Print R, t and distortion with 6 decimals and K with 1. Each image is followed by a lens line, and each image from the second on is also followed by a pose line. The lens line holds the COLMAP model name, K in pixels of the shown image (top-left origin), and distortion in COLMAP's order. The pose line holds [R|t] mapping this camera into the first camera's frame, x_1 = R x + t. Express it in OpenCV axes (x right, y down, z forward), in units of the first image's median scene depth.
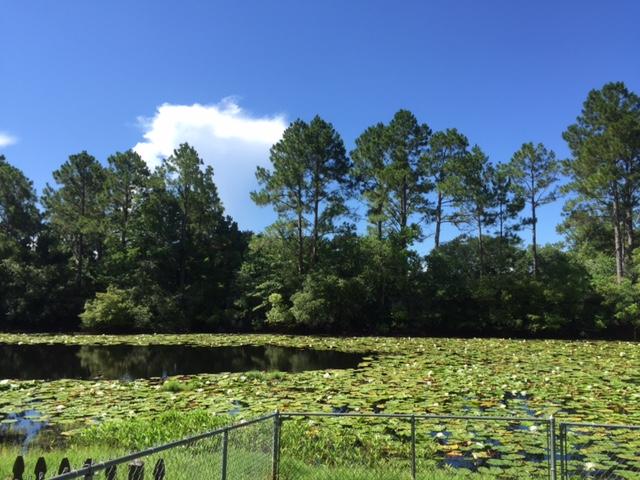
lens RADIAL K [[548.5, 0, 321.4], [0, 548.5, 239.1], [0, 0, 1]] dist [0.042671, -0.028107]
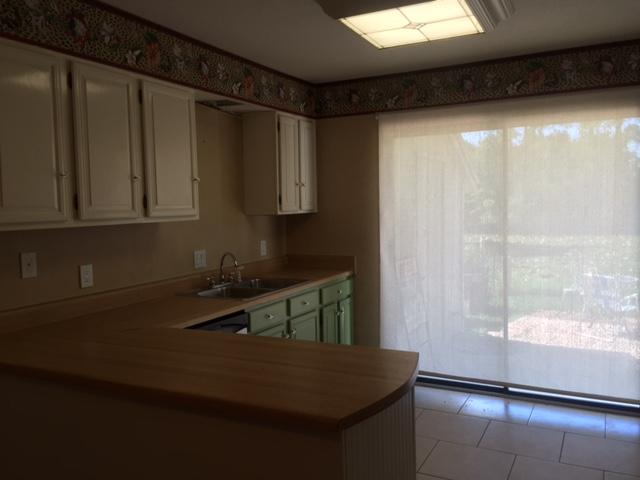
lens RADIAL K [[548.5, 0, 318.9], [0, 548.5, 236.4], [0, 0, 1]] dist [0.042671, -0.028107]
pose [[0.932086, -0.012973, -0.362005, 0.001359], [0.073188, 0.985493, 0.153126, -0.029374], [0.354767, -0.169221, 0.919513, -0.217426]]
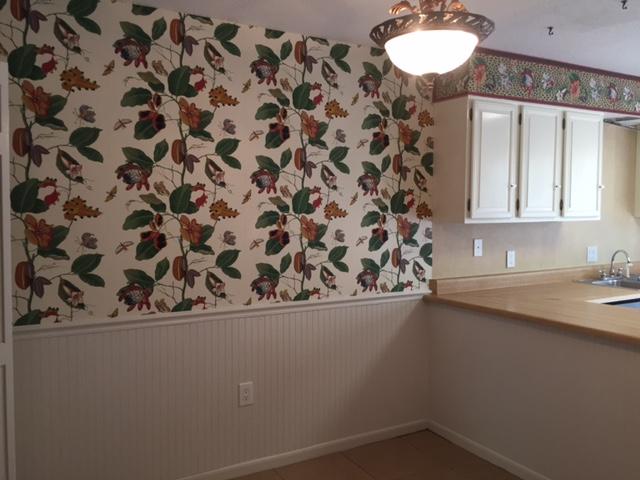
lens RADIAL K [[548.5, 0, 318.0], [0, 548.5, 239.9], [0, 0, 1]] dist [0.042671, -0.028107]
pose [[0.580226, 0.028809, -0.813946, 0.038738], [0.097328, 0.989760, 0.104413, -0.050783], [0.808619, -0.139803, 0.571481, -0.421735]]
